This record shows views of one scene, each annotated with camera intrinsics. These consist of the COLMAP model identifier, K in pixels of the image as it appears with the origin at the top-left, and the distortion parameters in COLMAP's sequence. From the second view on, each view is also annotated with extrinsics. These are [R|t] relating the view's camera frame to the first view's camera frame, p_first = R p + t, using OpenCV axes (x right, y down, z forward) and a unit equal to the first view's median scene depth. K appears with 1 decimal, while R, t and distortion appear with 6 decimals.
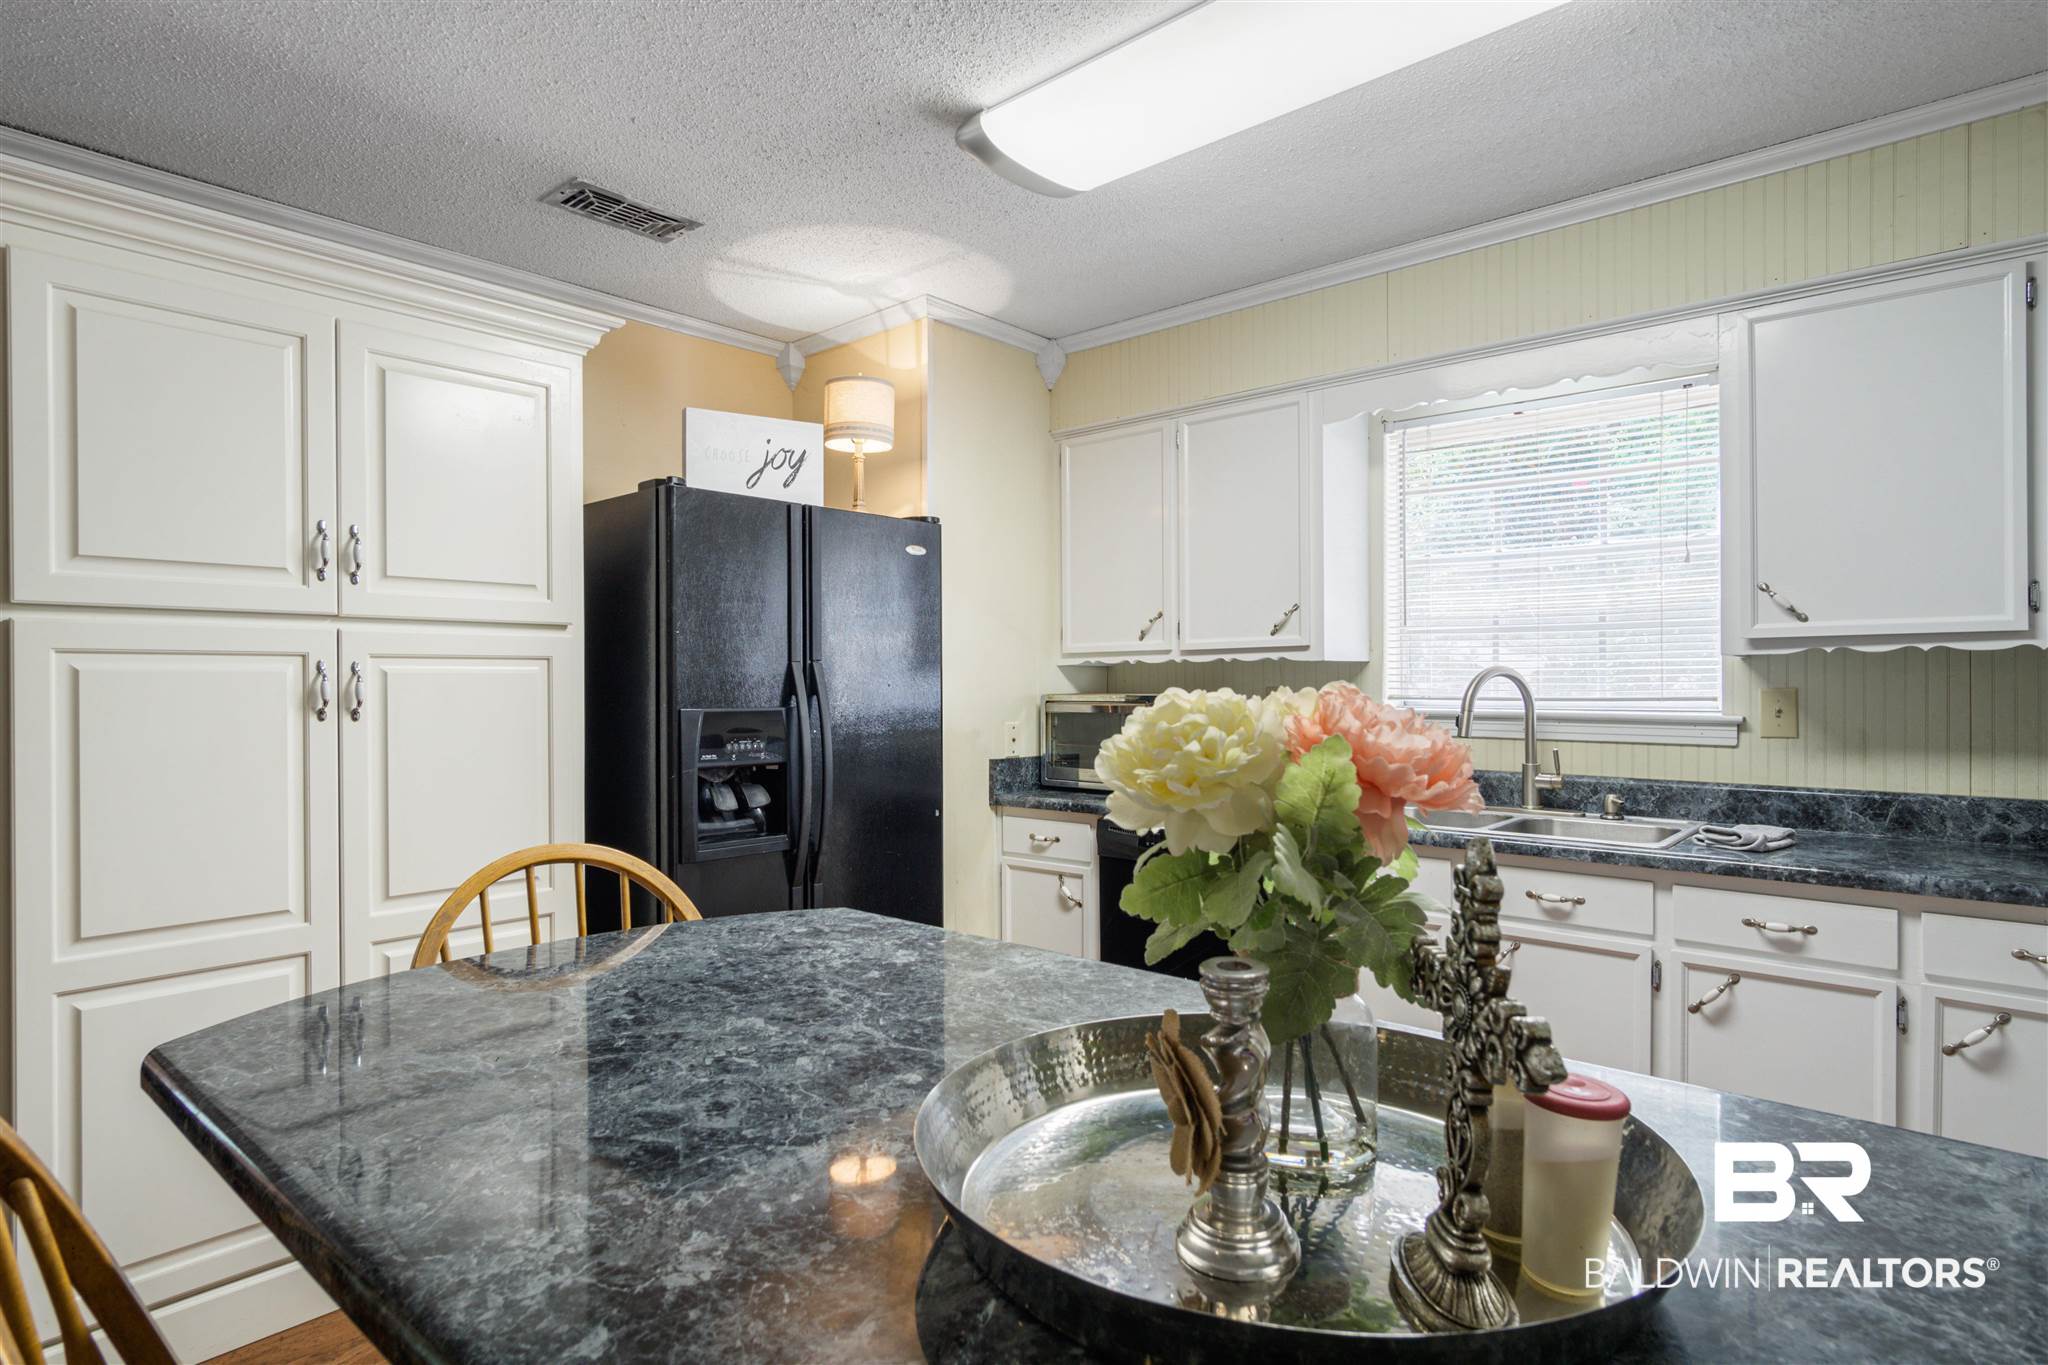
lens RADIAL K [[1101.2, 0, 1020.0], [0, 1101.2, 684.6], [0, 0, 1]] dist [-0.005617, -0.001448]
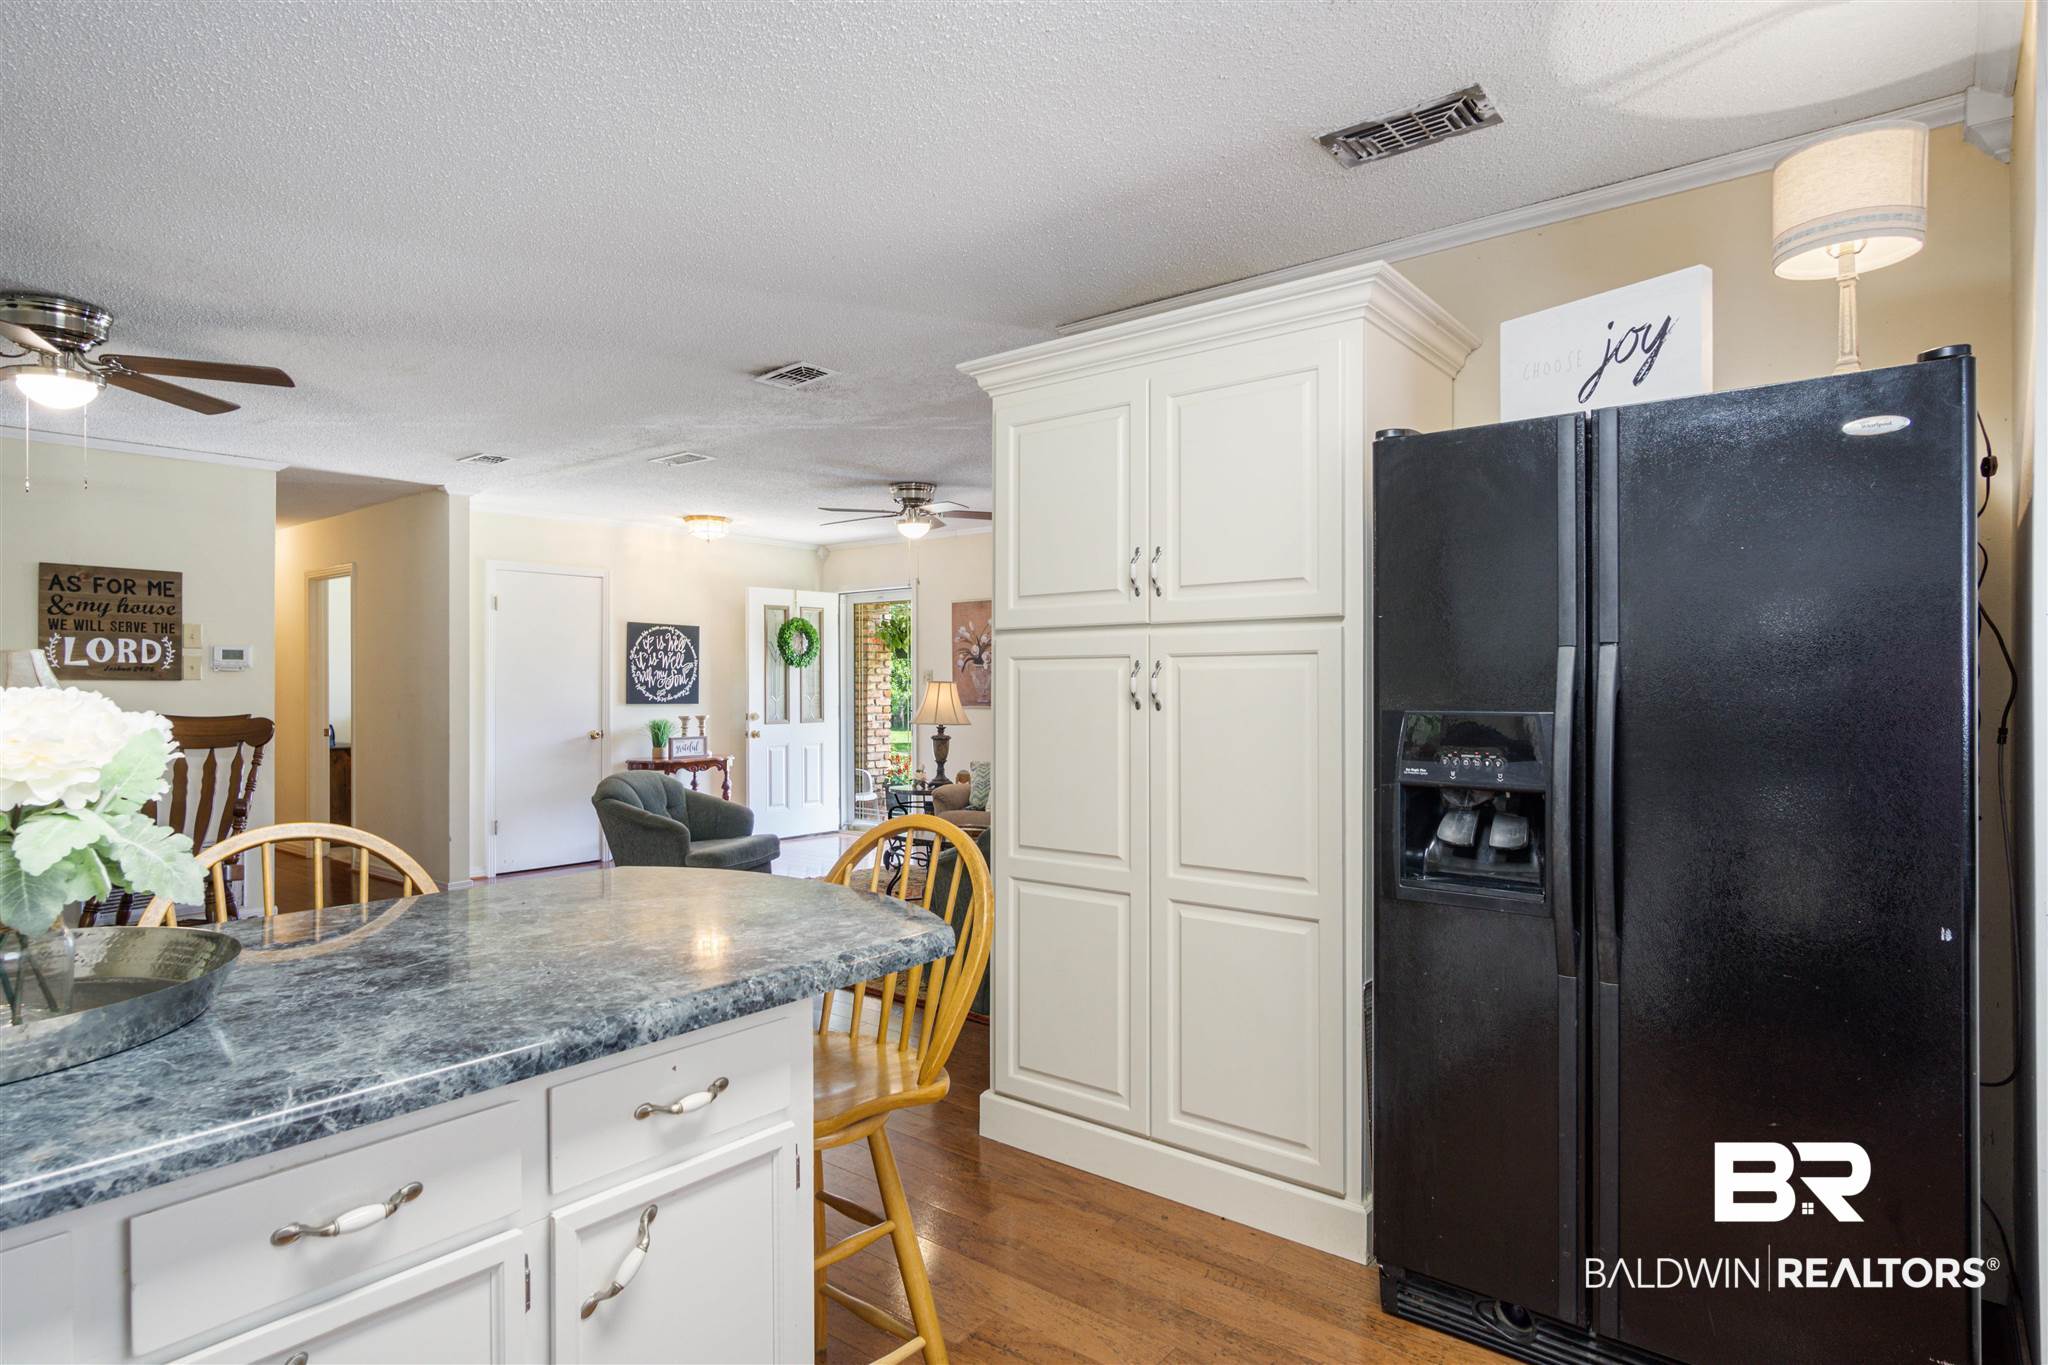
lens RADIAL K [[1101.2, 0, 1018.2], [0, 1101.2, 687.5], [0, 0, 1]] dist [-0.005617, -0.001448]
pose [[0.039456, 0.008037, -0.999189, 0.478379], [0.003210, 0.999961, 0.008170, -0.001942], [0.999216, -0.003530, 0.039429, 0.649499]]
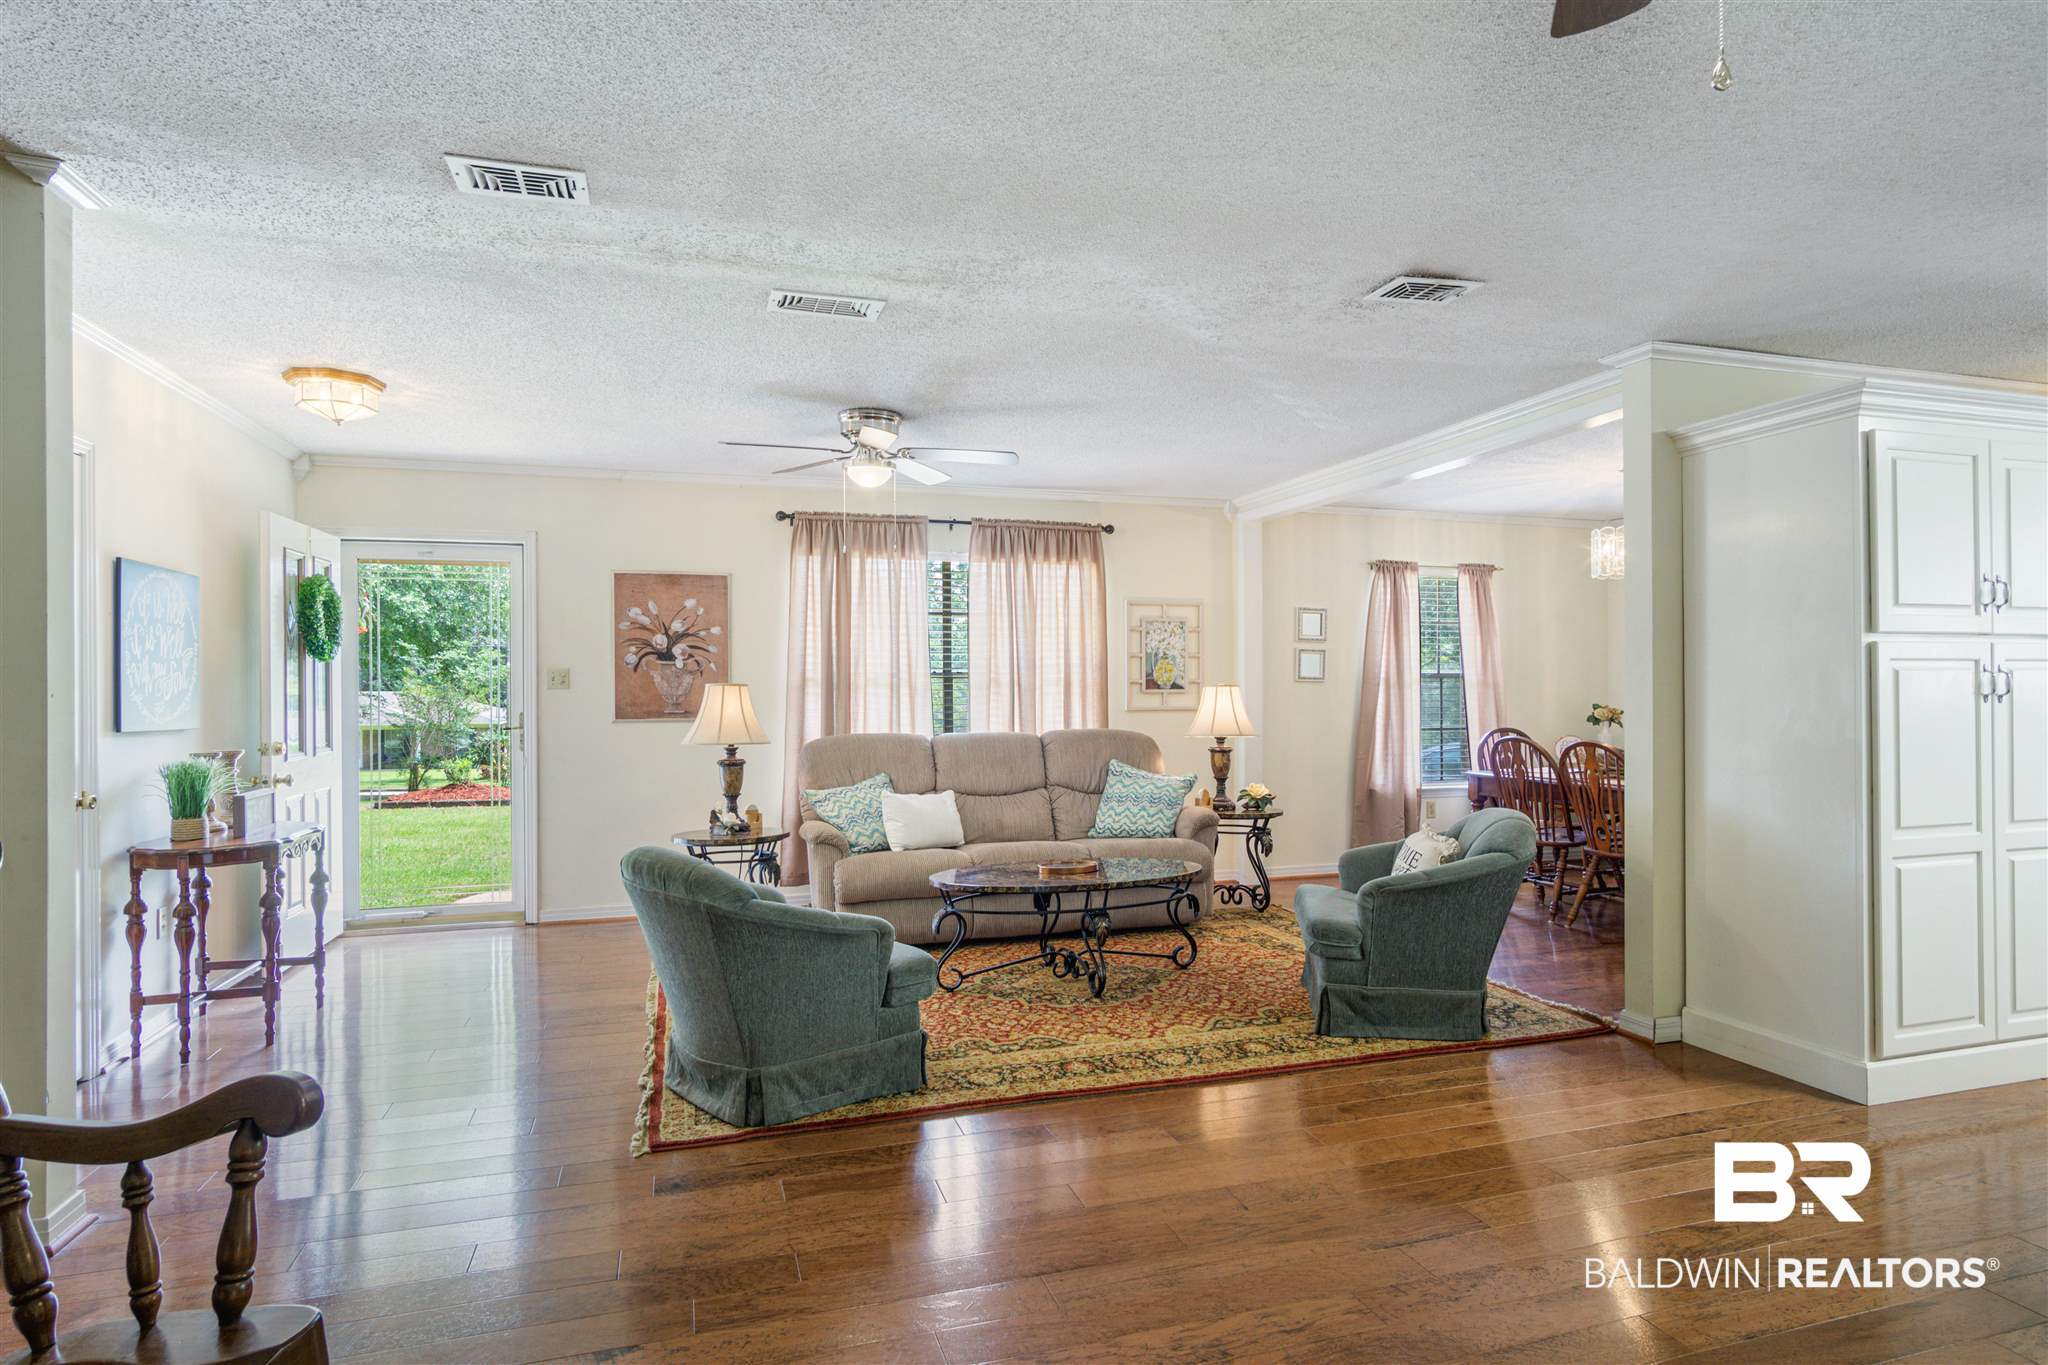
lens RADIAL K [[1101.2, 0, 1017.7], [0, 1101.2, 684.7], [0, 0, 1]] dist [-0.005617, -0.001448]
pose [[0.852314, -0.000061, -0.523031, -0.788817], [0.001944, 0.999993, 0.003050, 0.000435], [0.523027, -0.003616, 0.852308, -0.818059]]
